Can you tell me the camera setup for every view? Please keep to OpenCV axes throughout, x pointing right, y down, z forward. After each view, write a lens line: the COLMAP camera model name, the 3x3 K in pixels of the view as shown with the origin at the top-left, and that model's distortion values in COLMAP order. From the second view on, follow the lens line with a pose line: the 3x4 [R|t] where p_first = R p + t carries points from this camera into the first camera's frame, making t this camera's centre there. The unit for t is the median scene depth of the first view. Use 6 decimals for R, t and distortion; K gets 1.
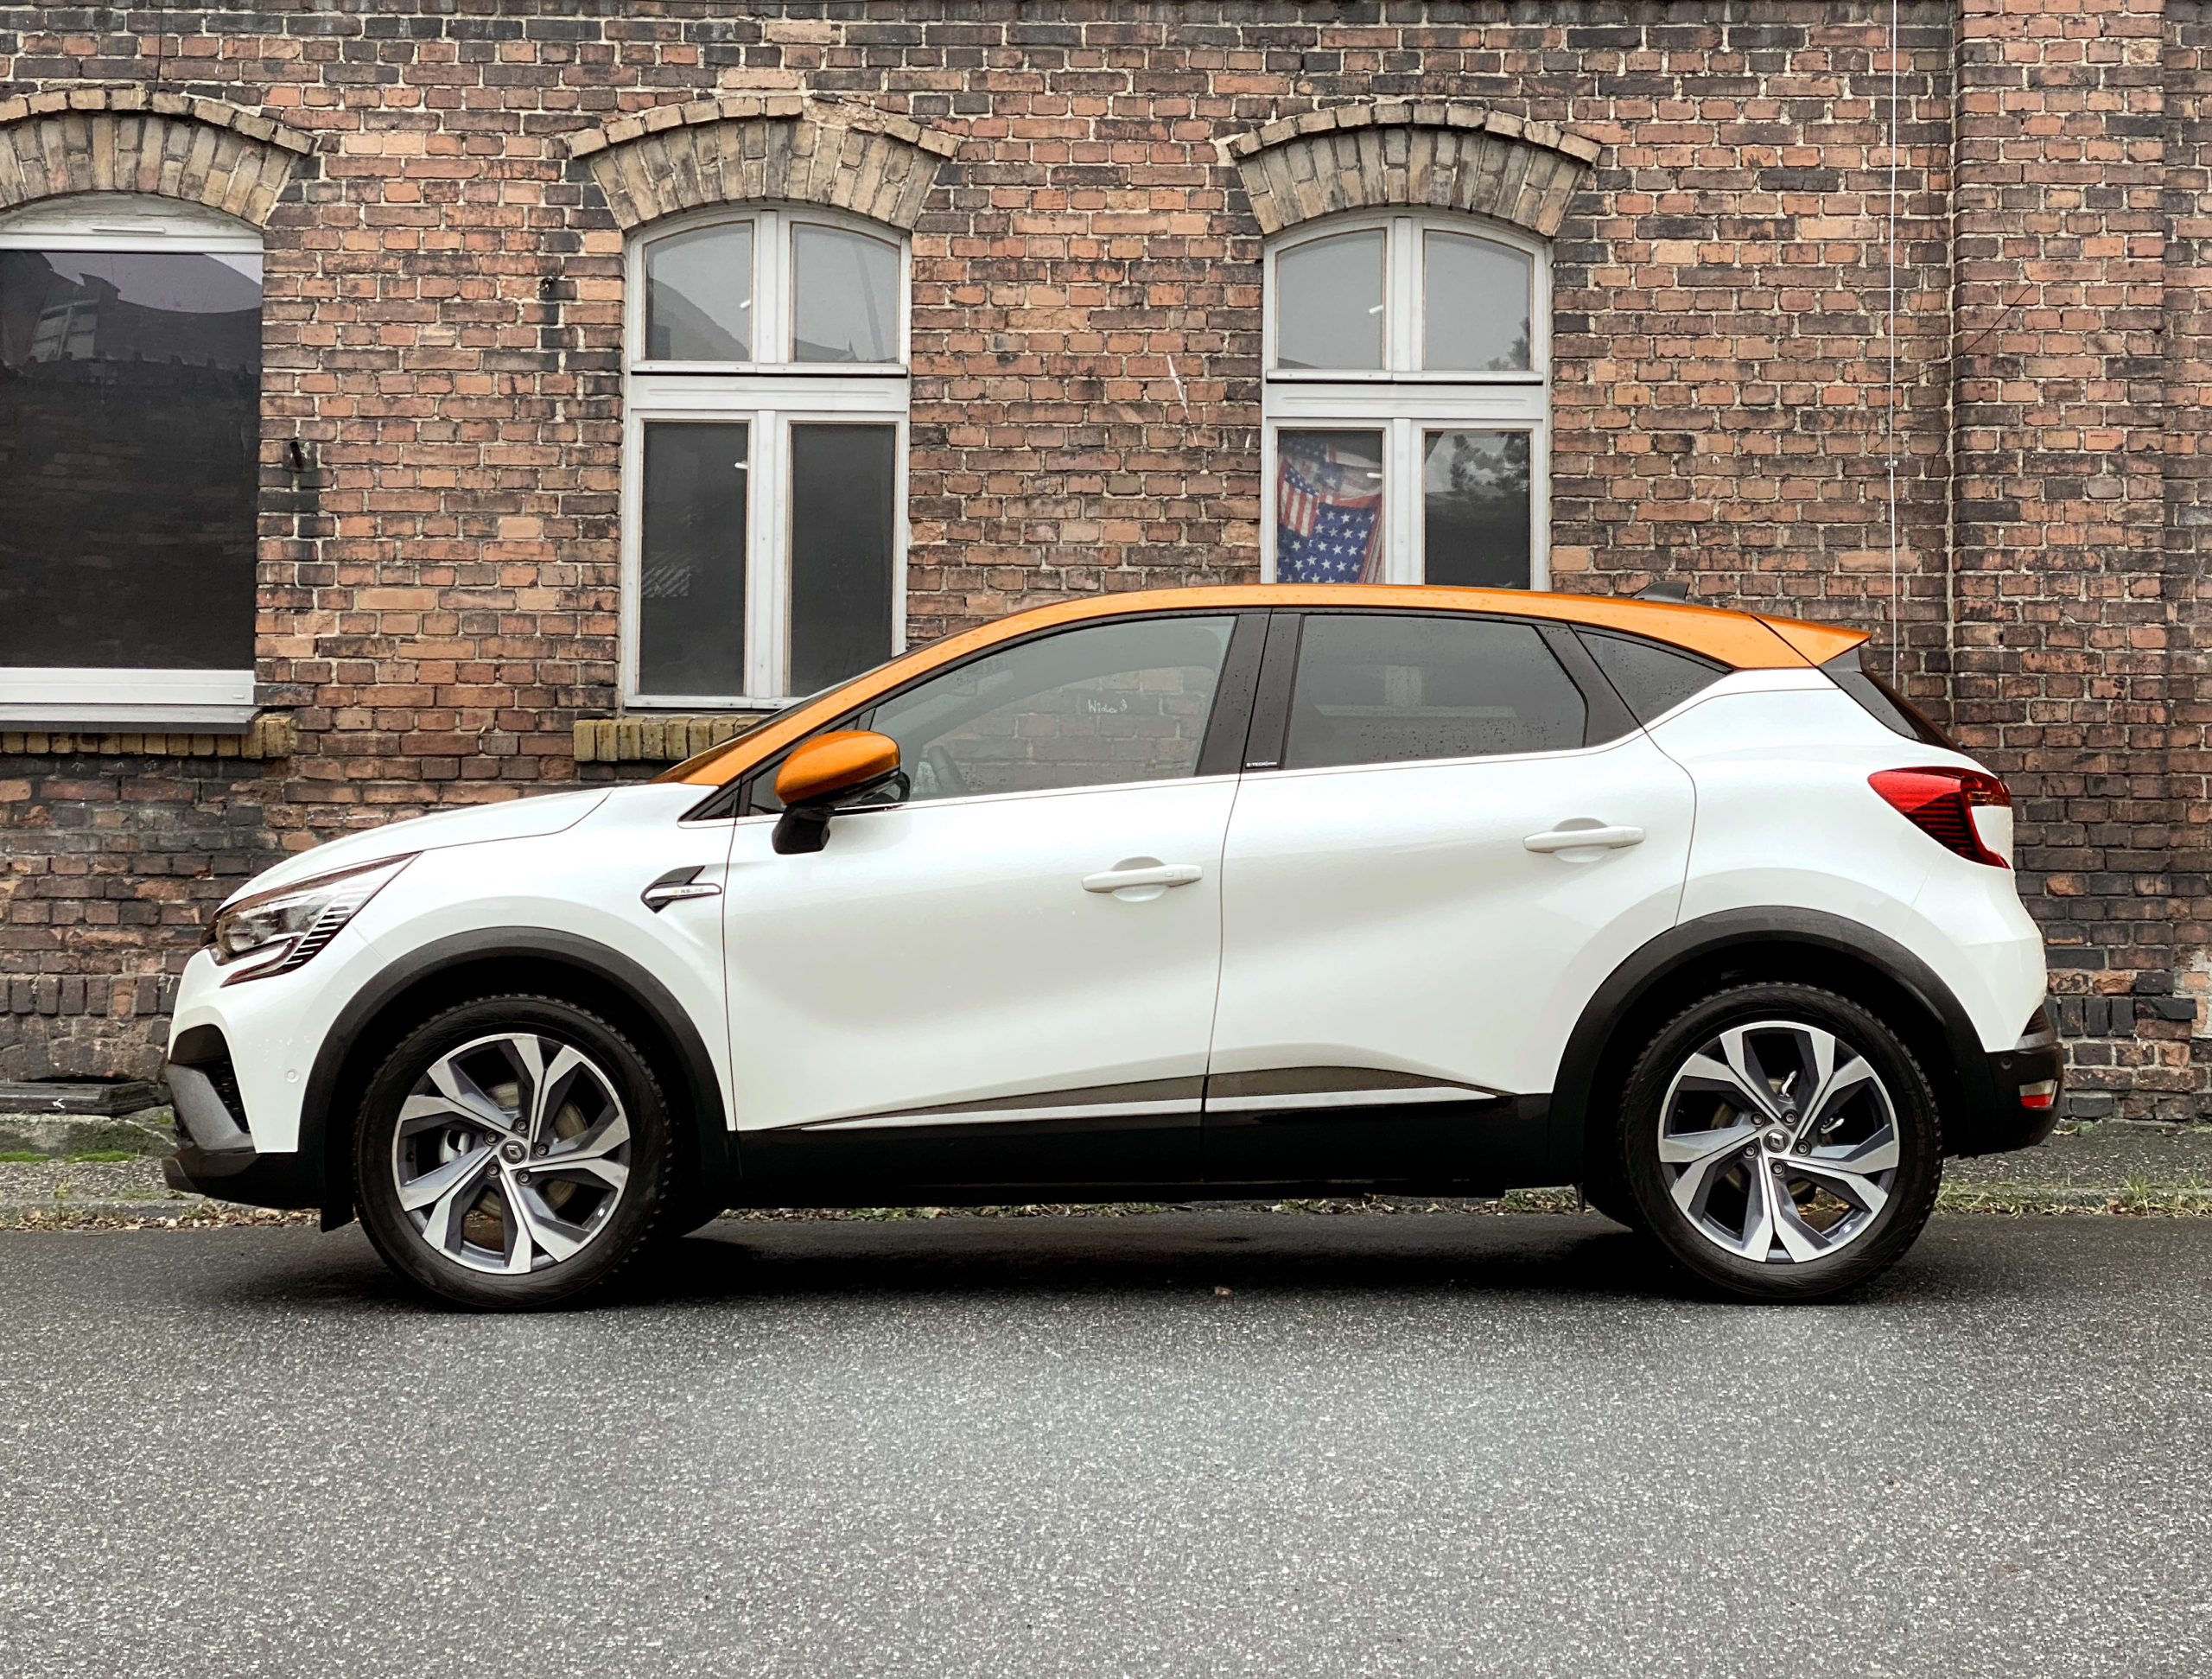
lens RADIAL K [[3657.4, 0, 1106.0], [0, 3657.4, 839.5], [0, 0, 1]] dist [0.098910, 0.221763]
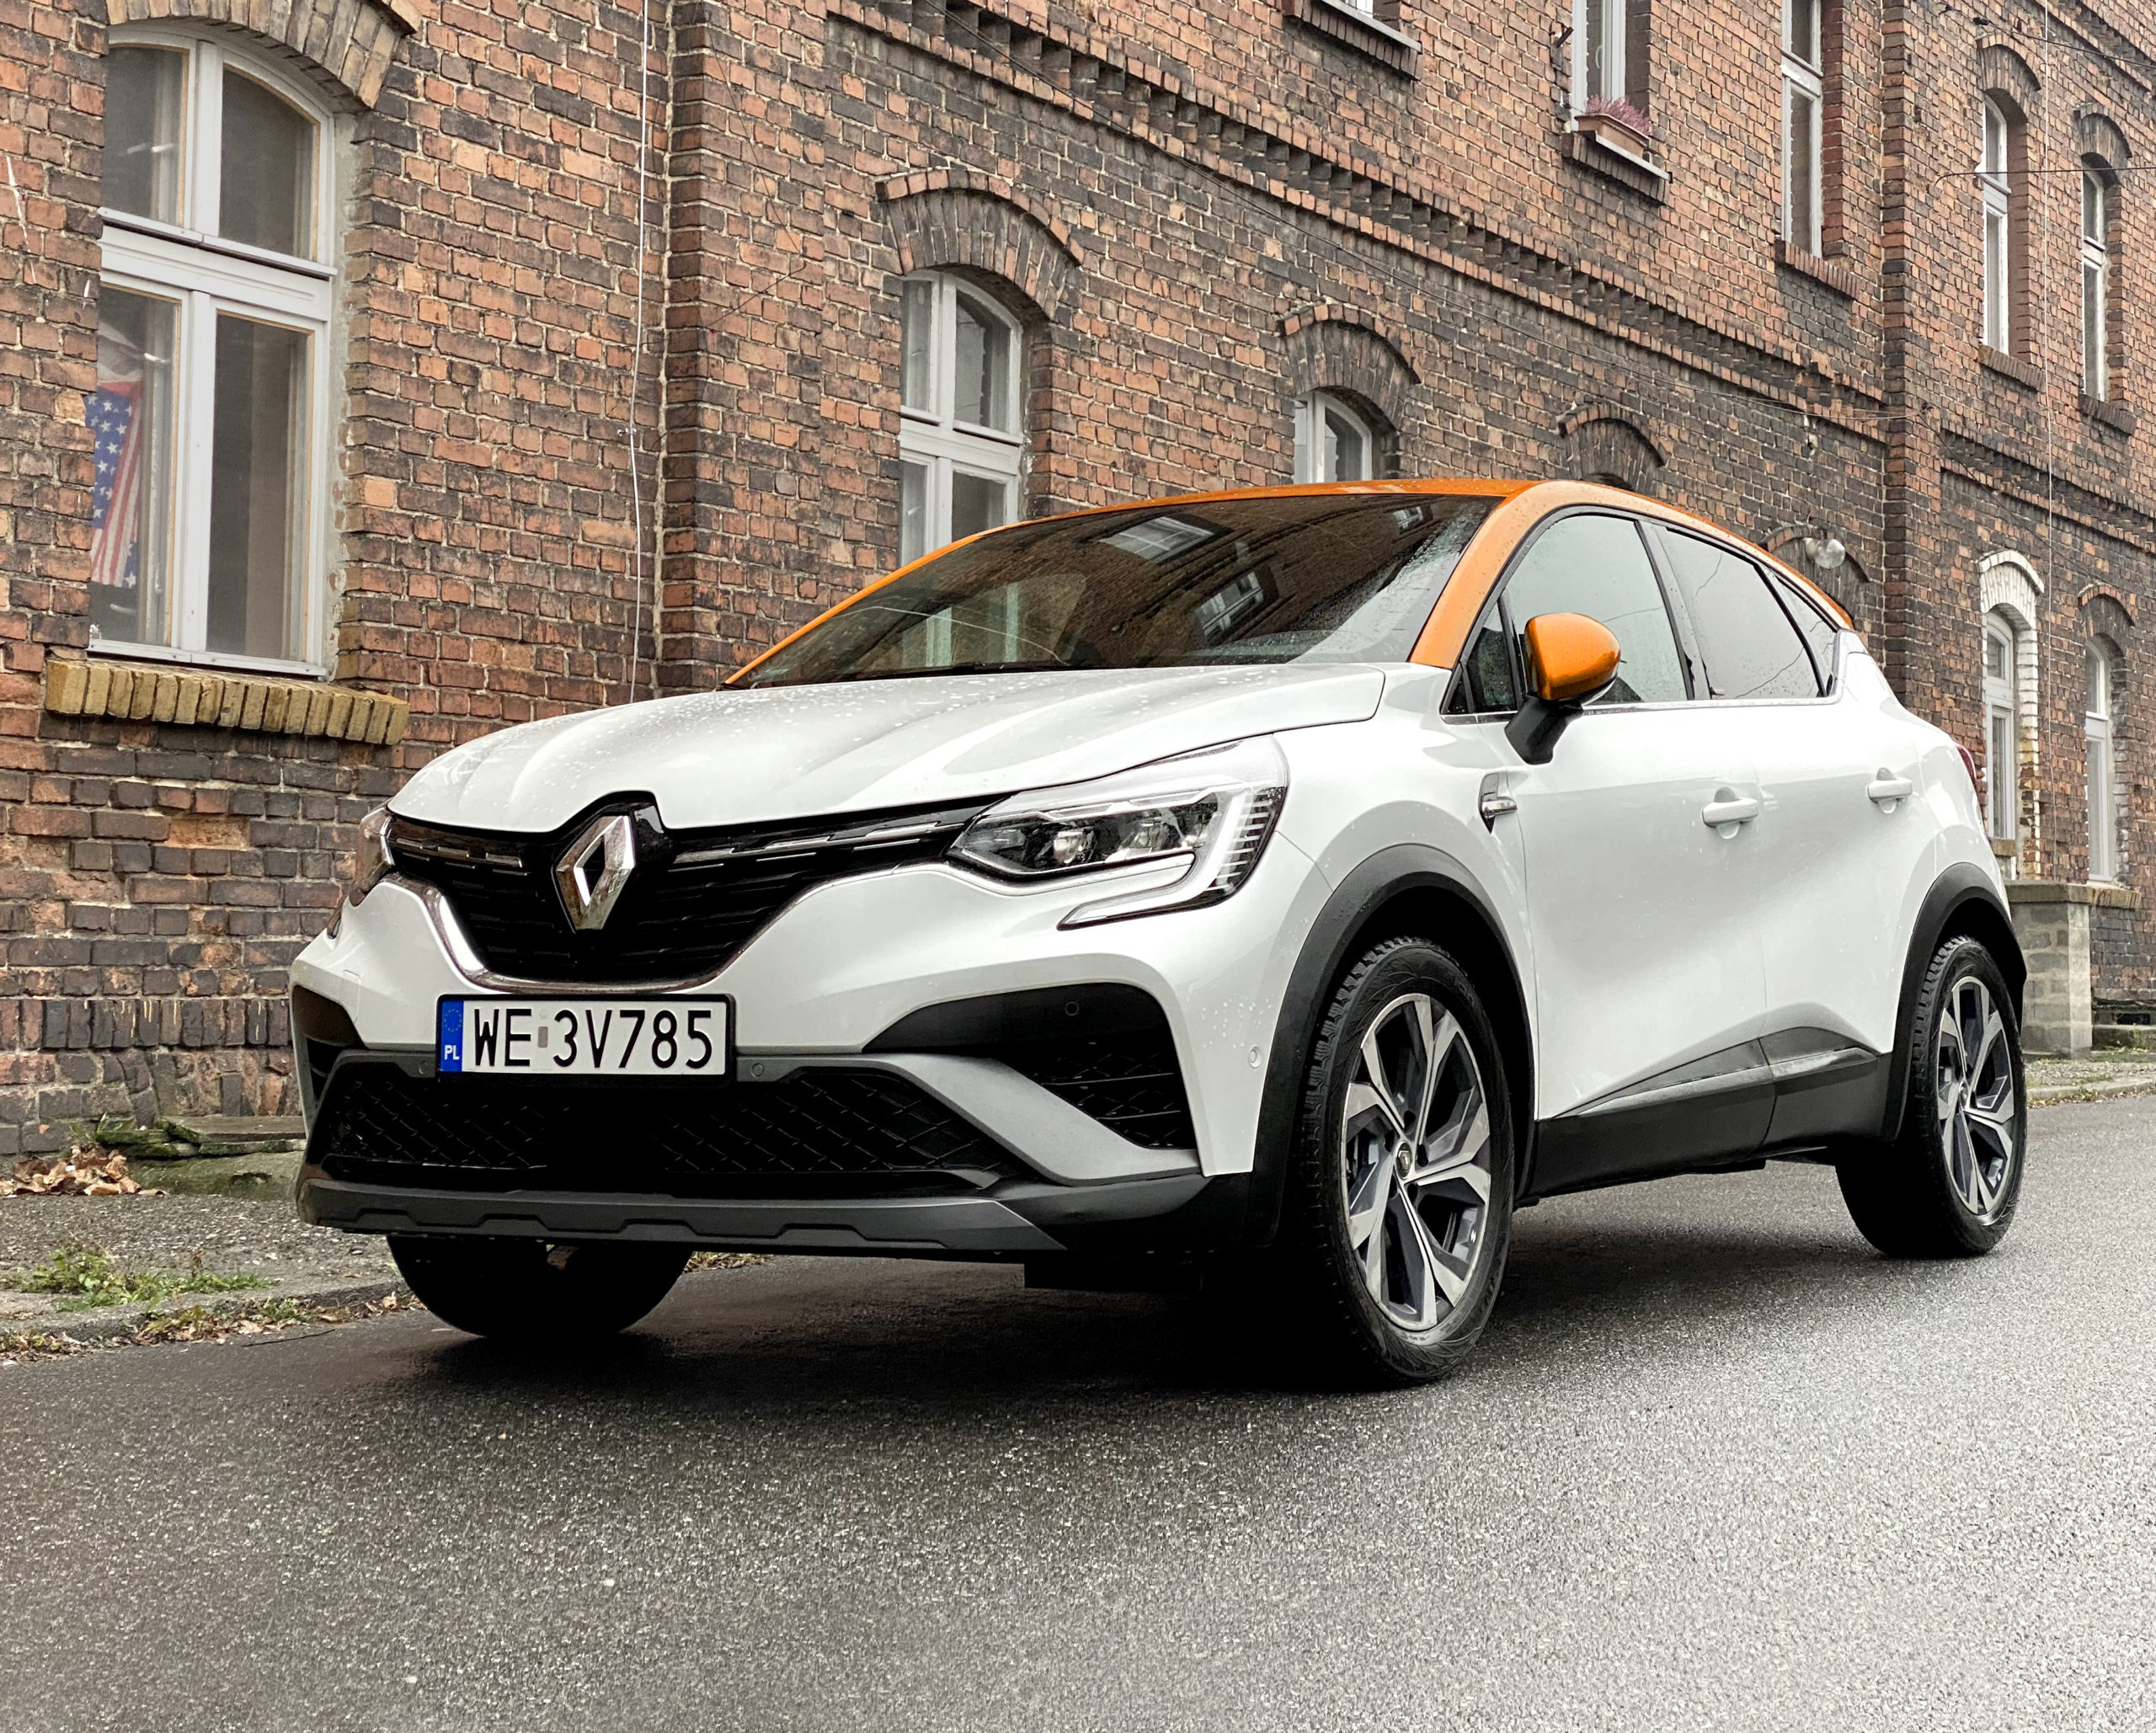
lens RADIAL K [[3577.6, 0, 1078.0], [0, 3577.6, 866.5], [0, 0, 1]] dist [0.072019, 0.285827]
pose [[0.510046, 0.022926, 0.859842, -0.505184], [-0.007520, 0.999725, -0.022195, 0.027433], [-0.860114, 0.004855, 0.510078, 0.438107]]
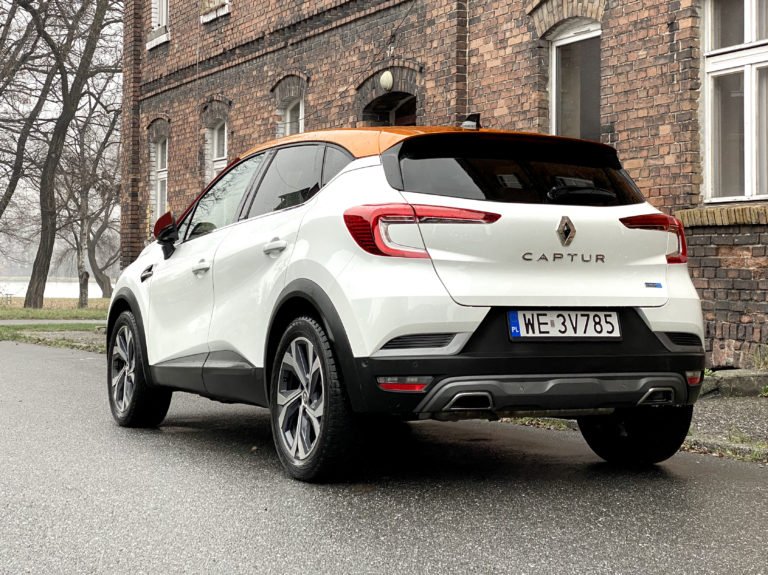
lens RADIAL K [[1323.7, 0, 384.0], [0, 1323.7, 287.5], [0, 0, 1]] dist [0.050444, 0.252746]
pose [[0.503765, 0.004816, -0.863828, 0.501941], [0.001510, 0.999978, 0.006455, 0.011459], [0.863840, -0.004556, 0.503746, 0.417708]]
